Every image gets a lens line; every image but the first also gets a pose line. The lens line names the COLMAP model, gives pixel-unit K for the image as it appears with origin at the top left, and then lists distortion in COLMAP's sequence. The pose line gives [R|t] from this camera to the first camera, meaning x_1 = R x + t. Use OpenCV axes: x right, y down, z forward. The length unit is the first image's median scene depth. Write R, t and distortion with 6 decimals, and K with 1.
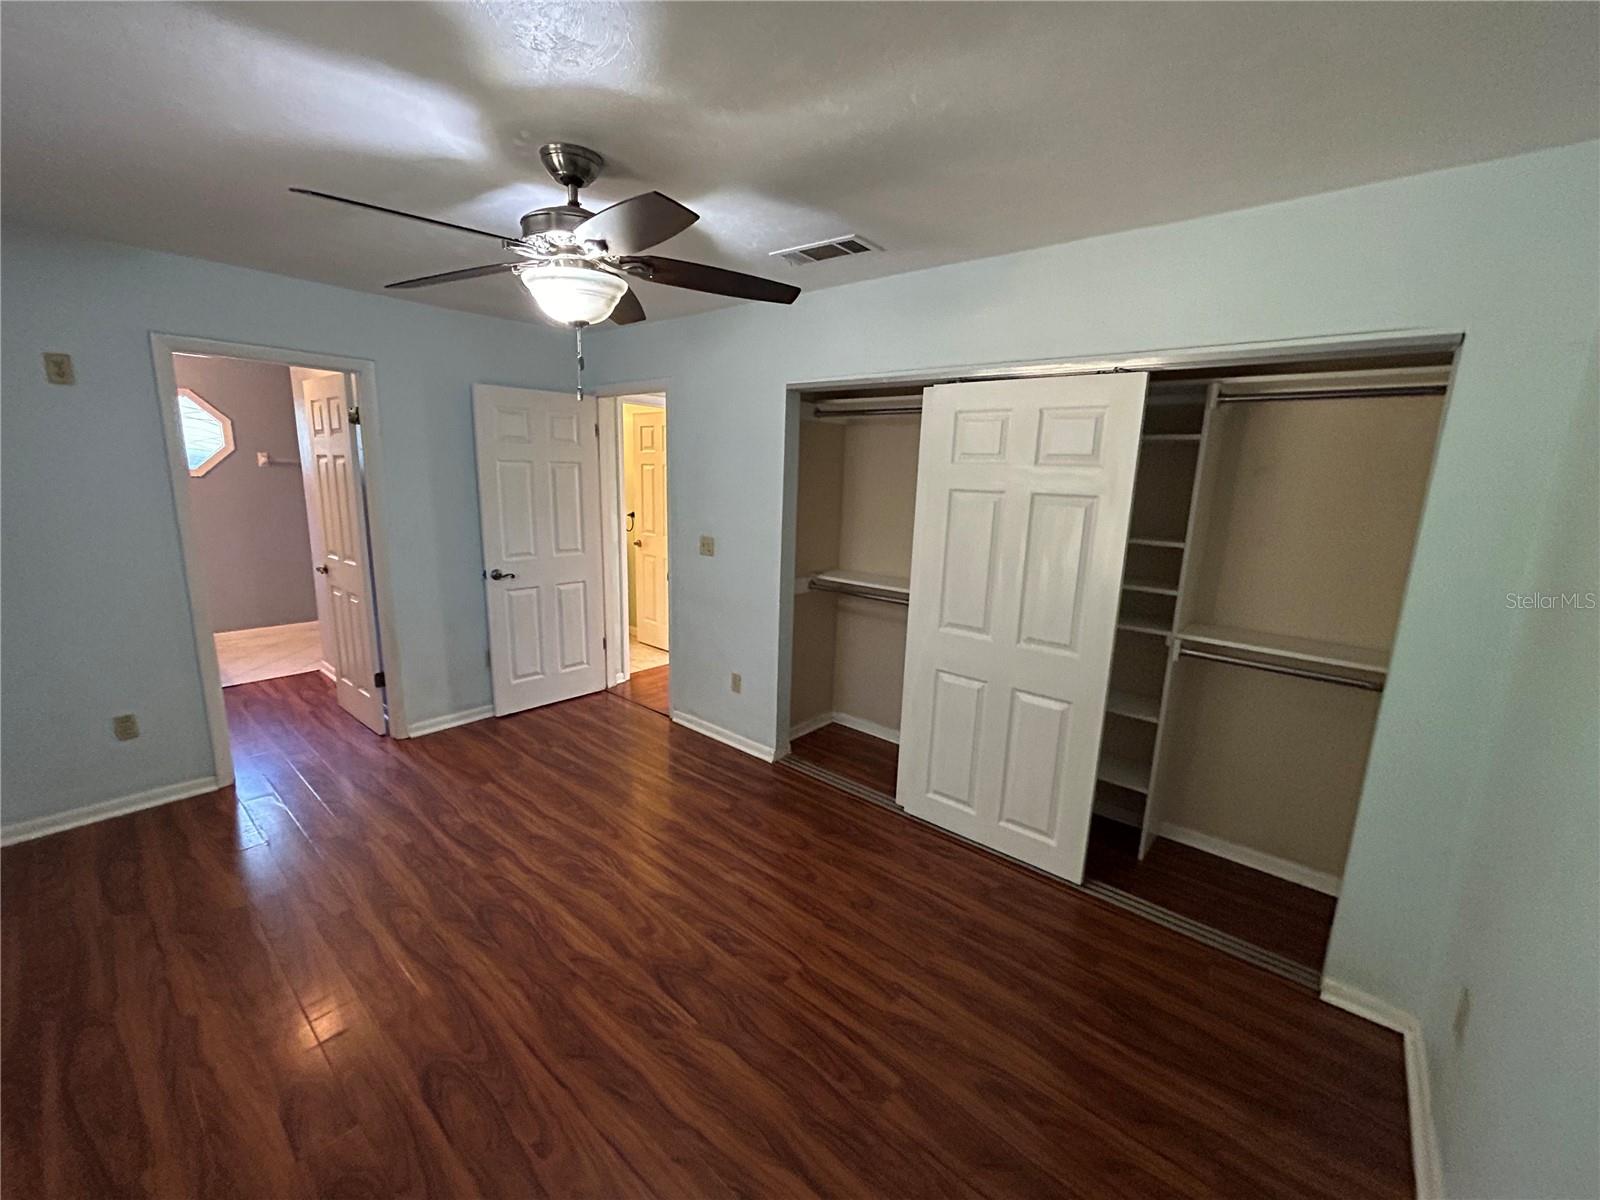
lens RADIAL K [[647.3, 0, 788.0], [0, 647.3, 595.5], [0, 0, 1]] dist [0.005427, 0.000077]
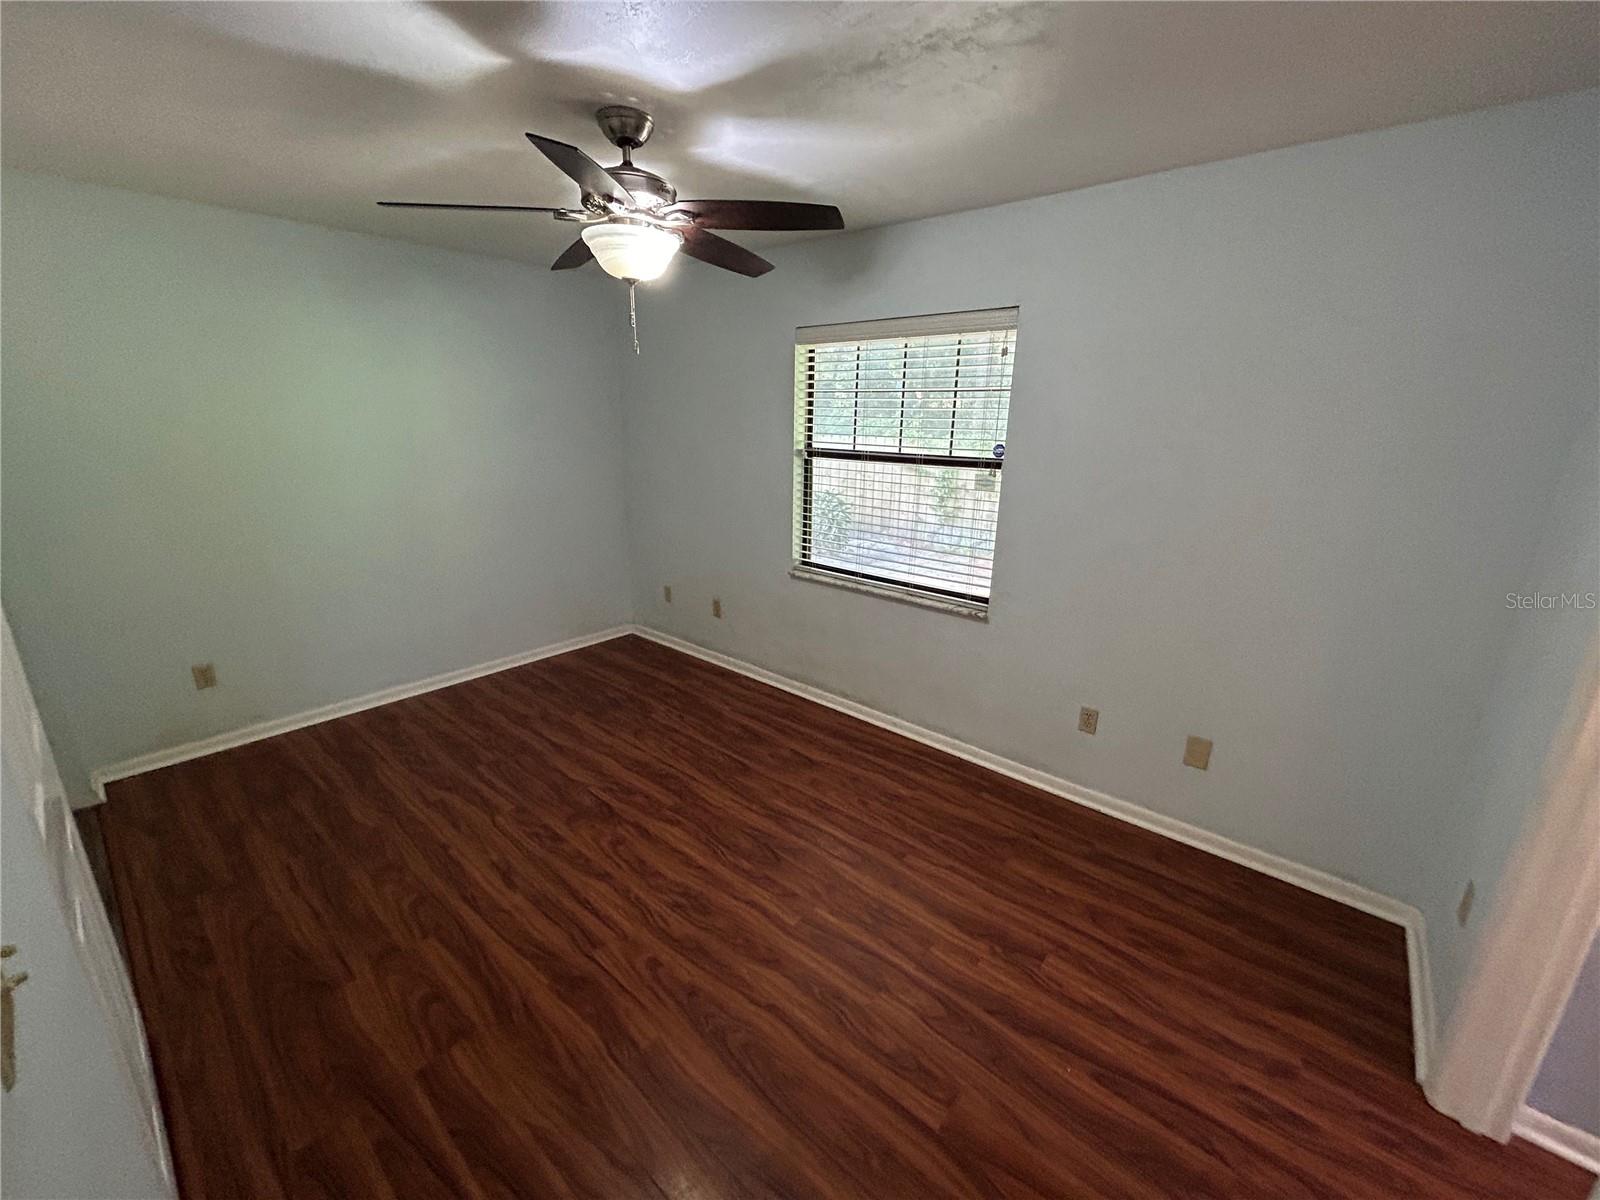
lens RADIAL K [[647.3, 0, 795.9], [0, 647.3, 596.0], [0, 0, 1]] dist [0.005427, 0.000077]
pose [[-0.999059, -0.039221, -0.018530, -0.487001], [-0.043359, 0.890371, 0.453167, -0.375666], [-0.001274, 0.453543, -0.891233, 1.803389]]
